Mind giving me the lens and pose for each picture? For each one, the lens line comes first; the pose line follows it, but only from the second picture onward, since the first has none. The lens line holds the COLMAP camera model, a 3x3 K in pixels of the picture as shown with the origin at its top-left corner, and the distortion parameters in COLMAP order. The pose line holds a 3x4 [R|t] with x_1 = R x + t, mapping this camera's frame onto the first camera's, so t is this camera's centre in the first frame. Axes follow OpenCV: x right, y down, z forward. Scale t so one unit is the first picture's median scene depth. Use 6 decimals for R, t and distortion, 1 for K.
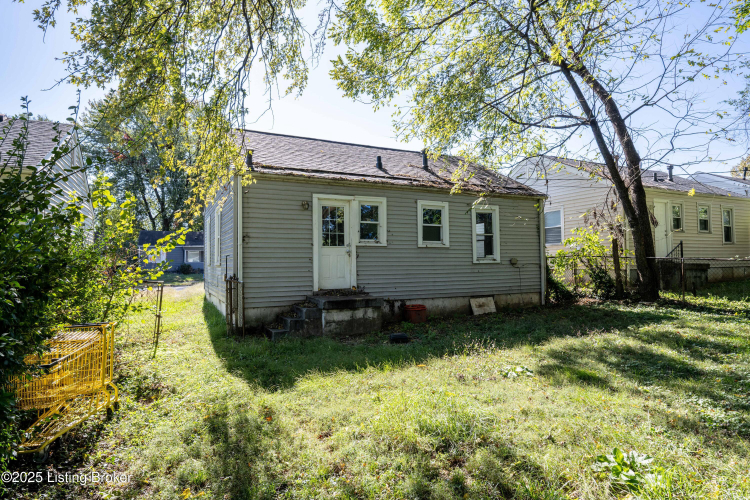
lens RADIAL K [[432.4, 0, 375.0], [0, 432.4, 250.0], [0, 0, 1]] dist [0.004400, 0.000188]
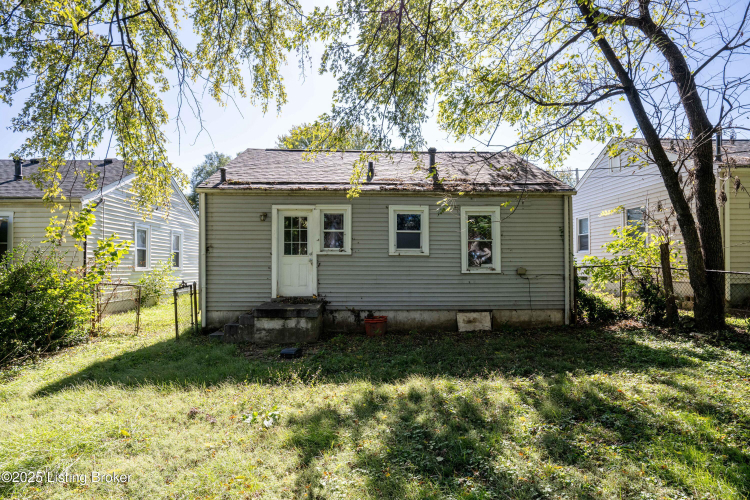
lens RADIAL K [[363.5, 0, 372.2], [0, 363.5, 264.7], [0, 0, 1]] dist [-0.001826, 0.000024]
pose [[0.909582, 0.007007, -0.415466, 0.415903], [0.003421, 0.999698, 0.024350, -0.006123], [0.415511, -0.023569, 0.909283, 0.277574]]
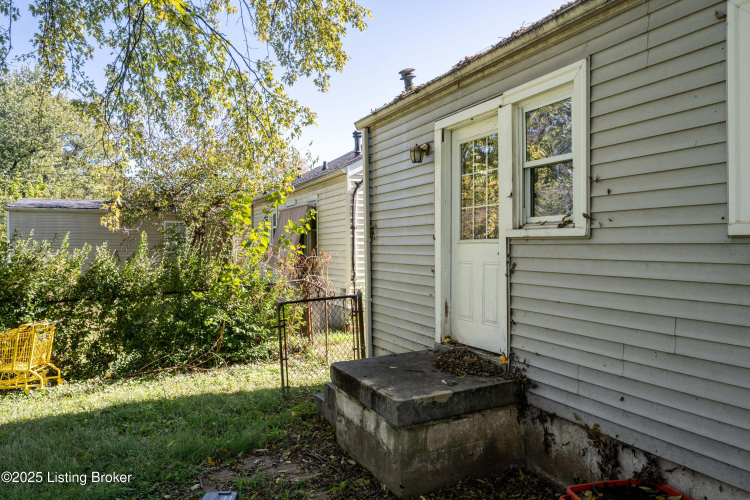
lens RADIAL K [[508.0, 0, 375.0], [0, 508.0, 250.0], [0, 0, 1]] dist [-0.001814, -0.000551]
pose [[0.000310, 0.015102, -0.999886, 0.356461], [0.029047, 0.999464, 0.015105, -0.008941], [0.999578, -0.029048, -0.000129, 0.874808]]
